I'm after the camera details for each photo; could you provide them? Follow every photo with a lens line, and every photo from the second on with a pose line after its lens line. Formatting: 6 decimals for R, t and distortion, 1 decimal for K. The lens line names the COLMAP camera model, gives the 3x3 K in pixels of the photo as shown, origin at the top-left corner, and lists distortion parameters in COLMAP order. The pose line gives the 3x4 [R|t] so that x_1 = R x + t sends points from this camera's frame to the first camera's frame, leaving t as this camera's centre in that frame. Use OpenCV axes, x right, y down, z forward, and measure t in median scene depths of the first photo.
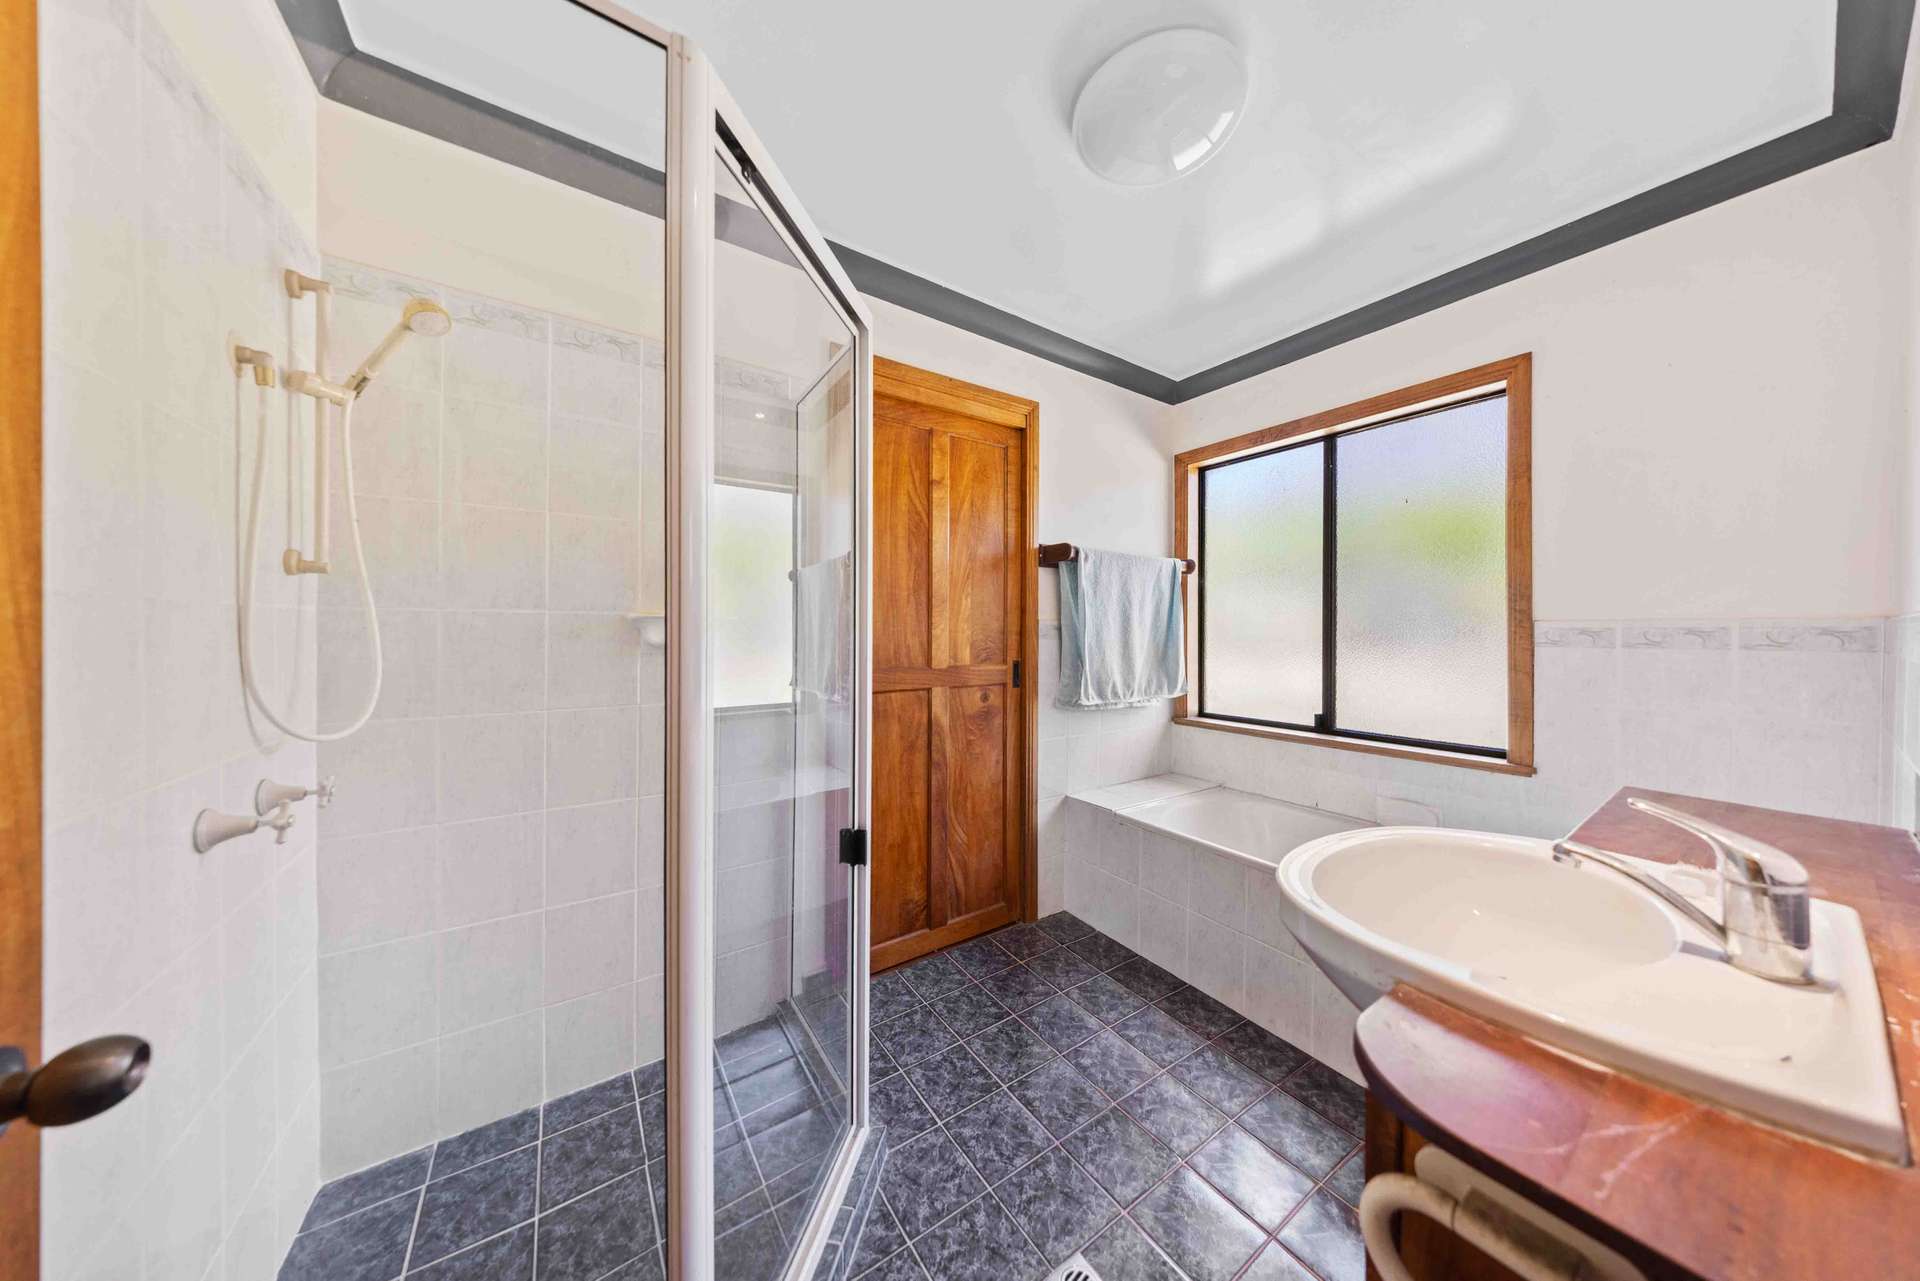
lens RADIAL K [[575.7, 0, 964.4], [0, 575.7, 614.0], [0, 0, 1]] dist [-0.005998, 0.001862]
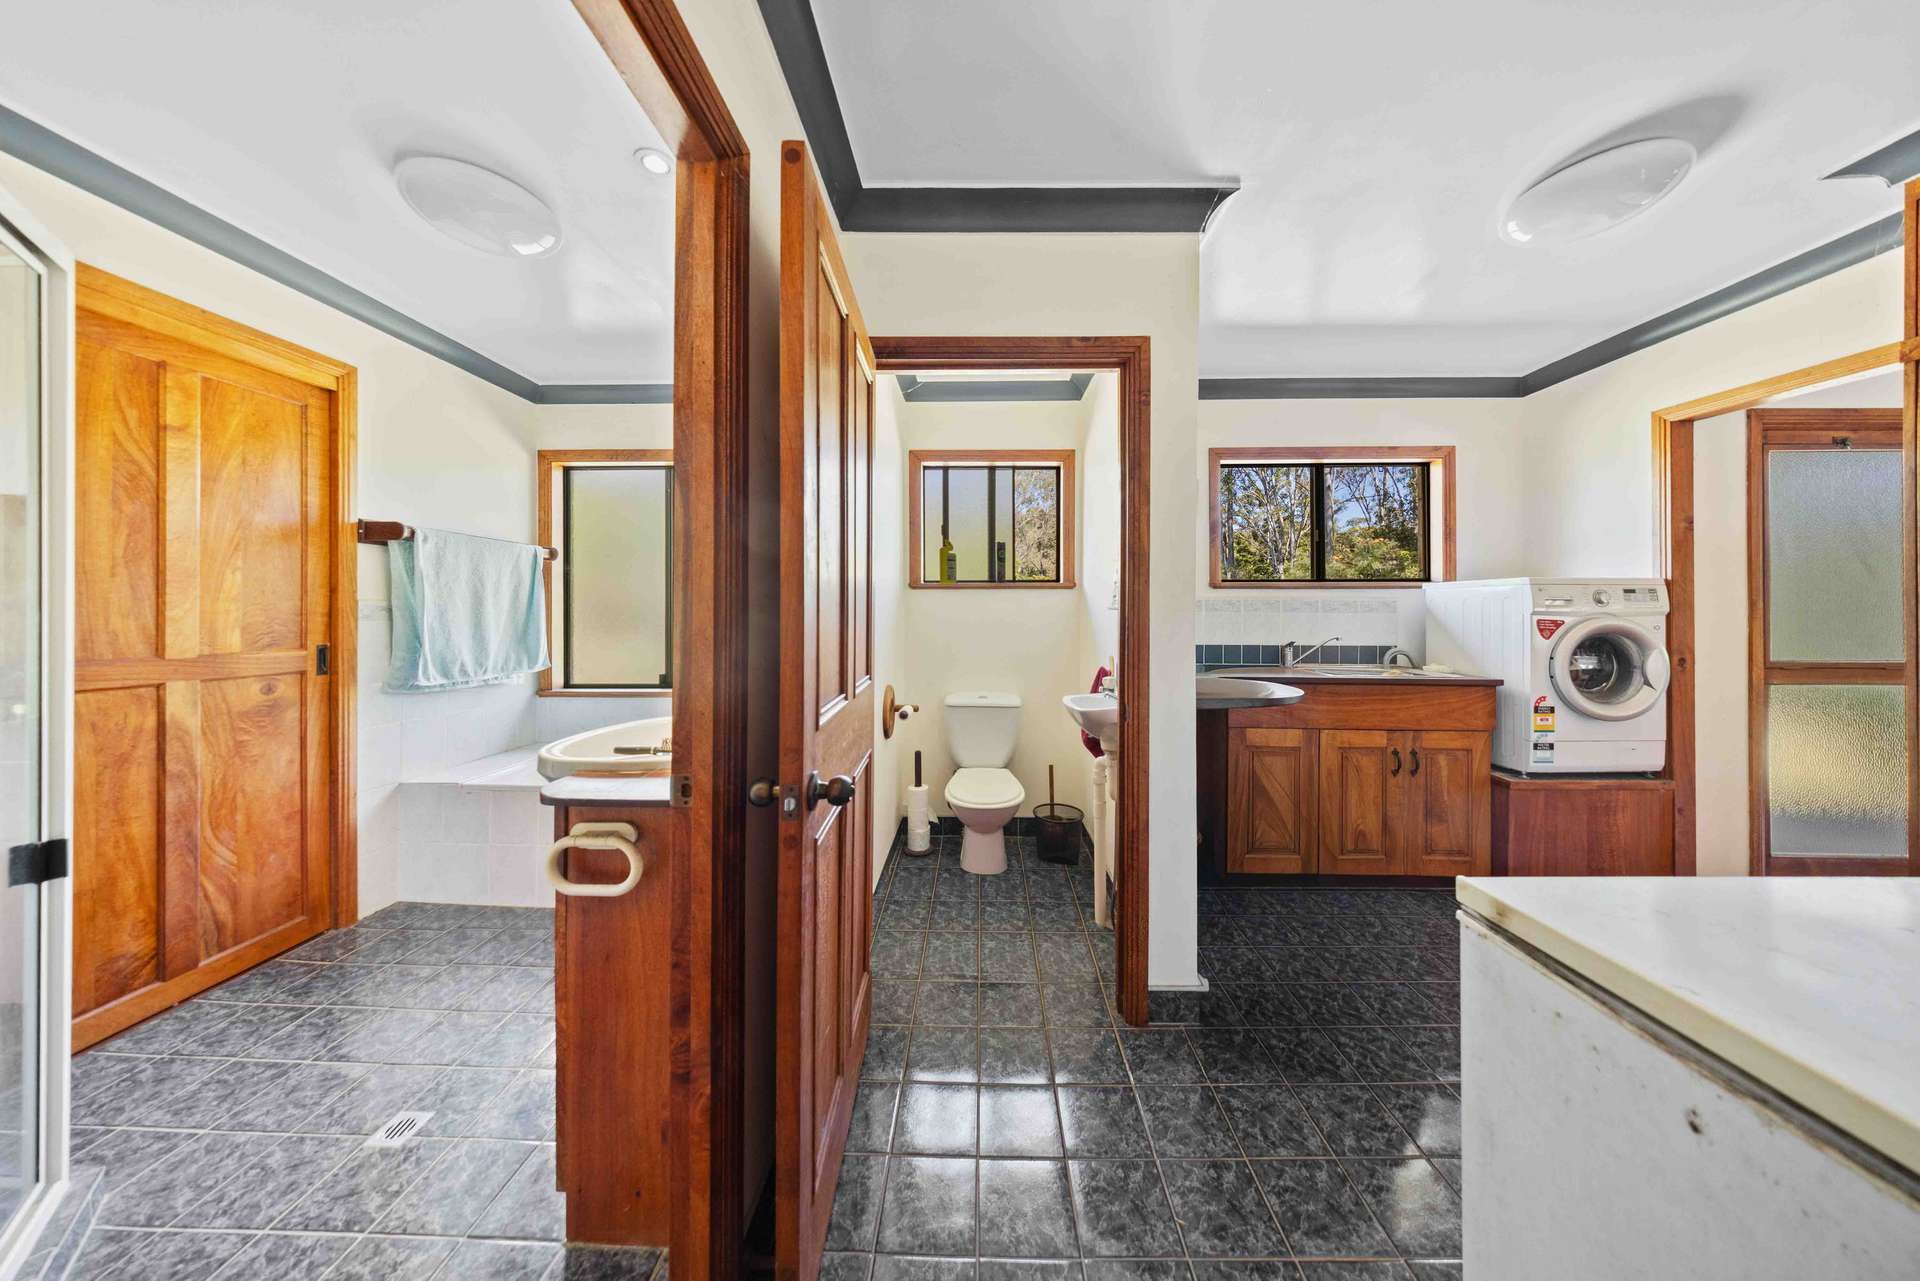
lens RADIAL K [[575.7, 0, 964.4], [0, 575.7, 614.0], [0, 0, 1]] dist [-0.005998, 0.001862]
pose [[0.595384, -0.005488, 0.803422, -0.033523], [-0.022141, 0.999485, 0.023235, -0.011078], [-0.803136, -0.031622, 0.594956, -0.357137]]
